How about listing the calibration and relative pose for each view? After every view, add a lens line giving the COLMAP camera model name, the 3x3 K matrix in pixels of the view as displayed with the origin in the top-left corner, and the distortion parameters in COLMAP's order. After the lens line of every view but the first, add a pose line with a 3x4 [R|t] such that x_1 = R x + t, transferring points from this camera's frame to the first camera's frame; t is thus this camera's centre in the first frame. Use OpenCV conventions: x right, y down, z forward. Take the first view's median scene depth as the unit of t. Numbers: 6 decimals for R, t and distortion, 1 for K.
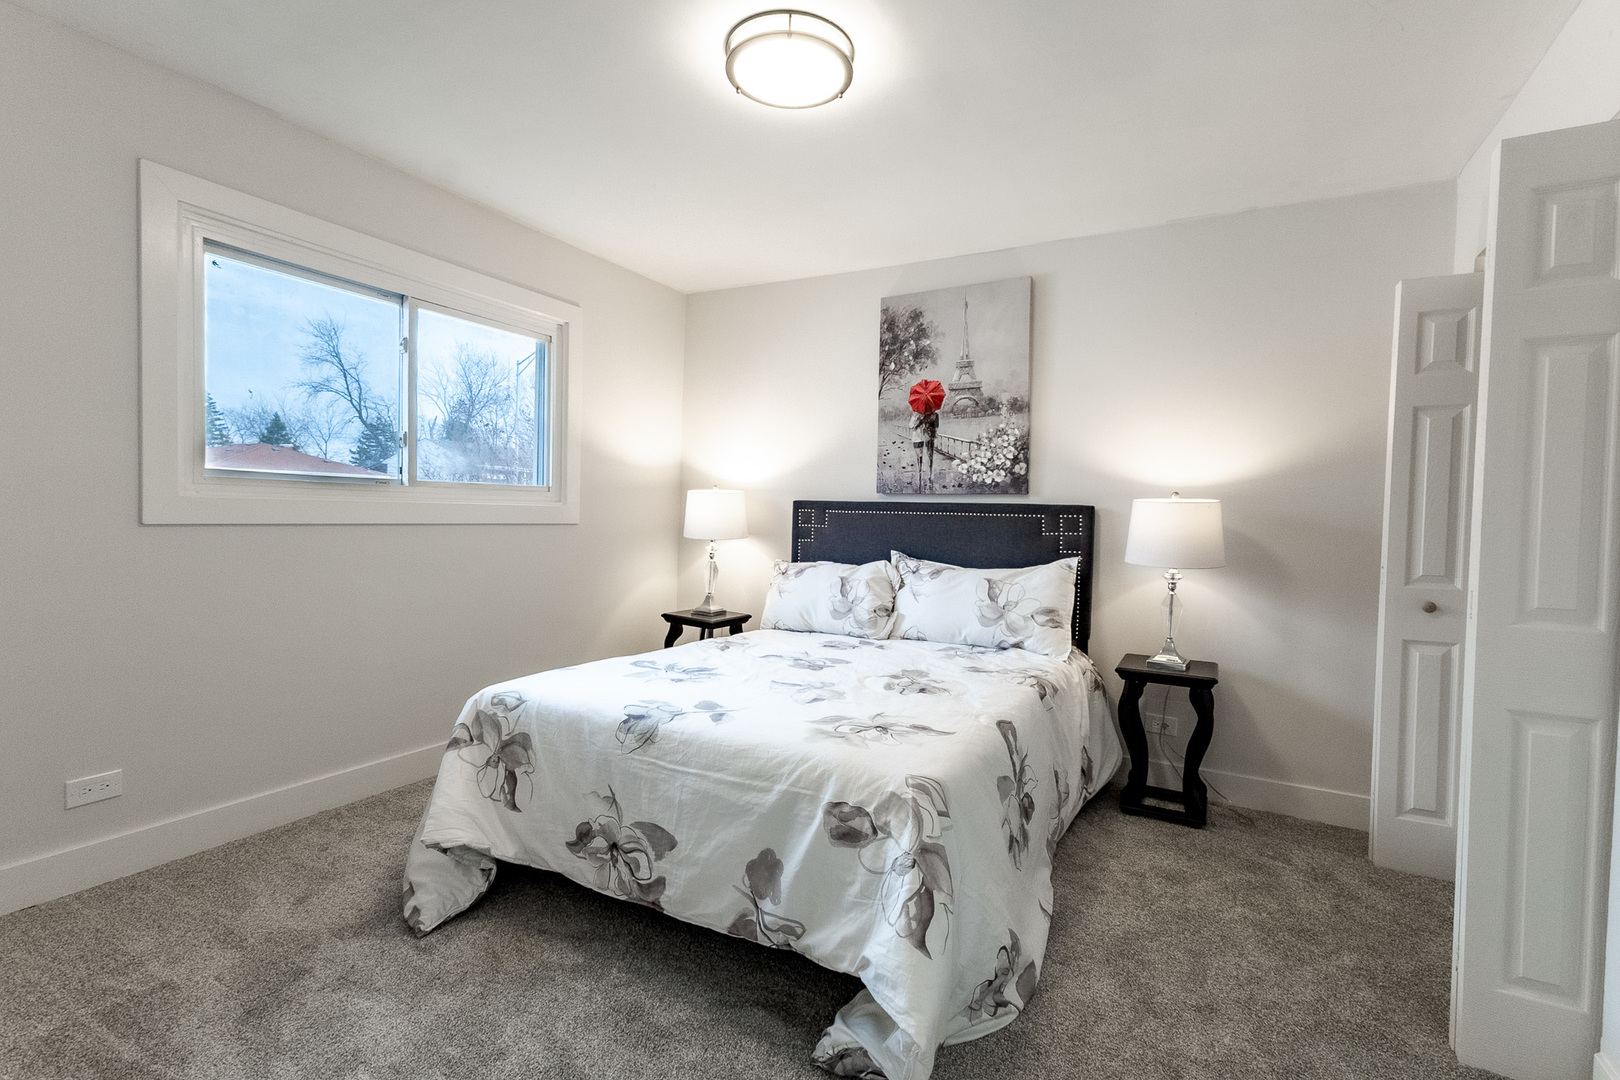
lens RADIAL K [[728.0, 0, 808.4], [0, 728.0, 522.1], [0, 0, 1]] dist [0.016141, -0.000308]
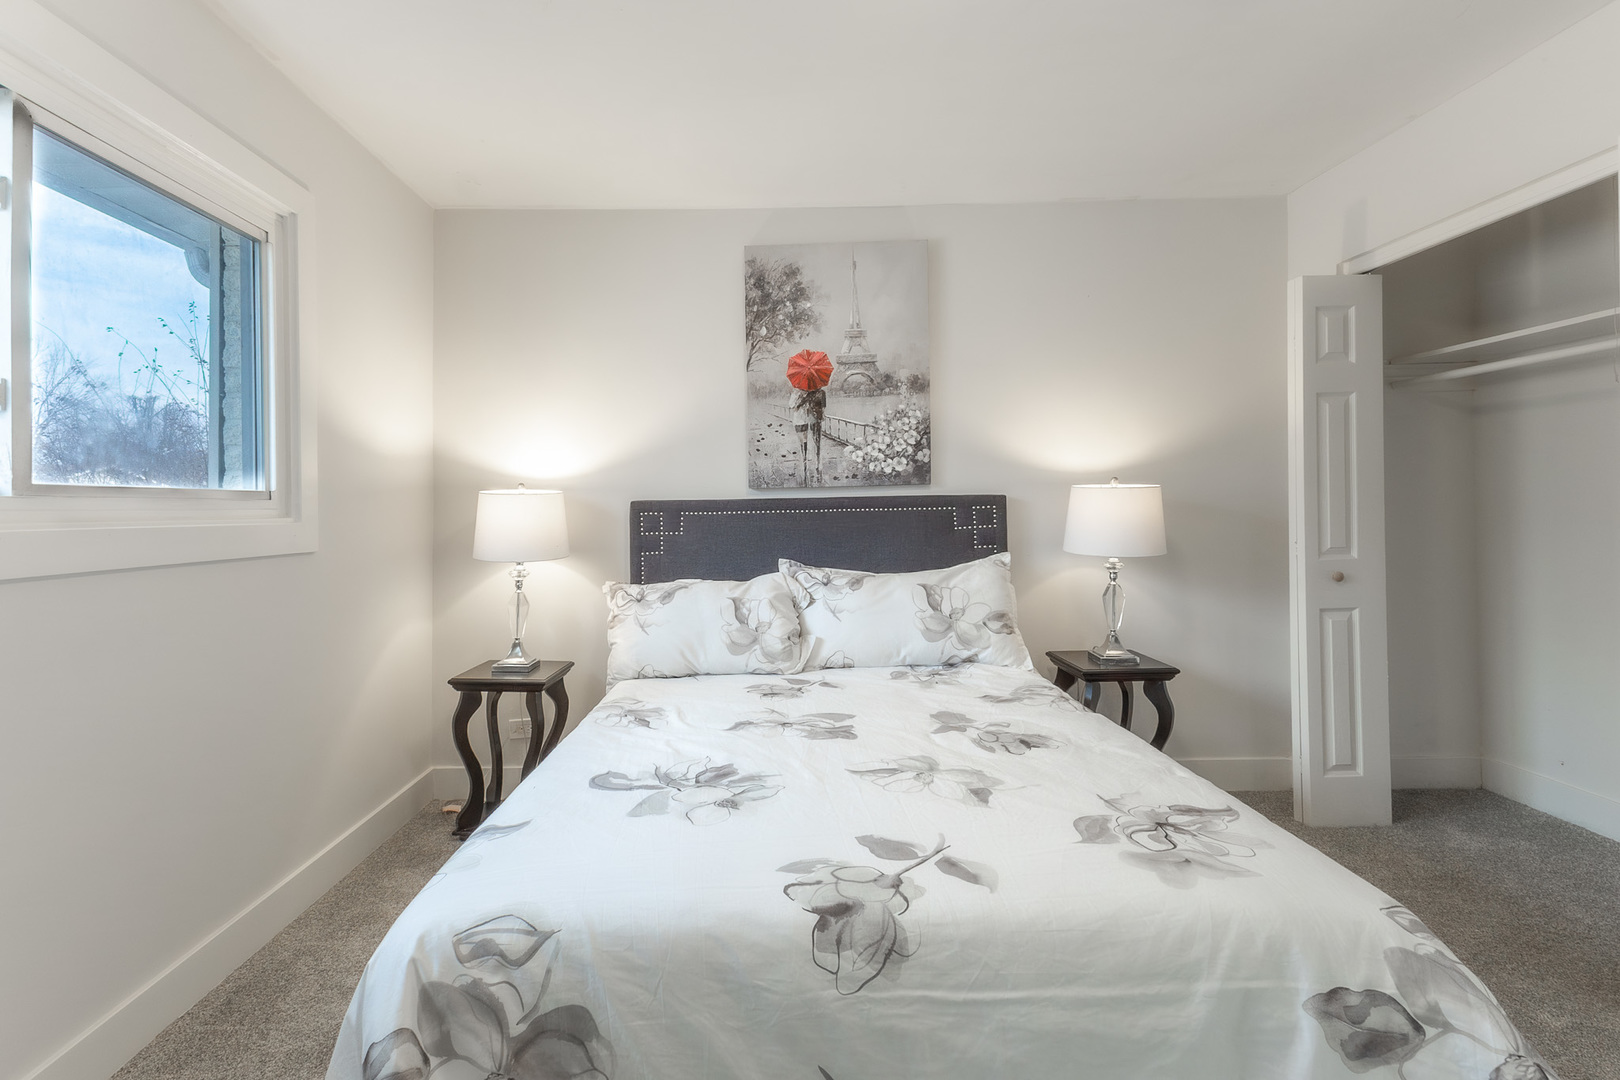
lens RADIAL K [[748.7, 0, 805.5], [0, 748.7, 499.8], [0, 0, 1]] dist [0.017500, -0.000368]
pose [[0.880424, -0.034030, 0.472965, -0.259177], [0.047125, 0.998763, -0.015863, -0.012209], [-0.471840, 0.036254, 0.880939, 0.266433]]
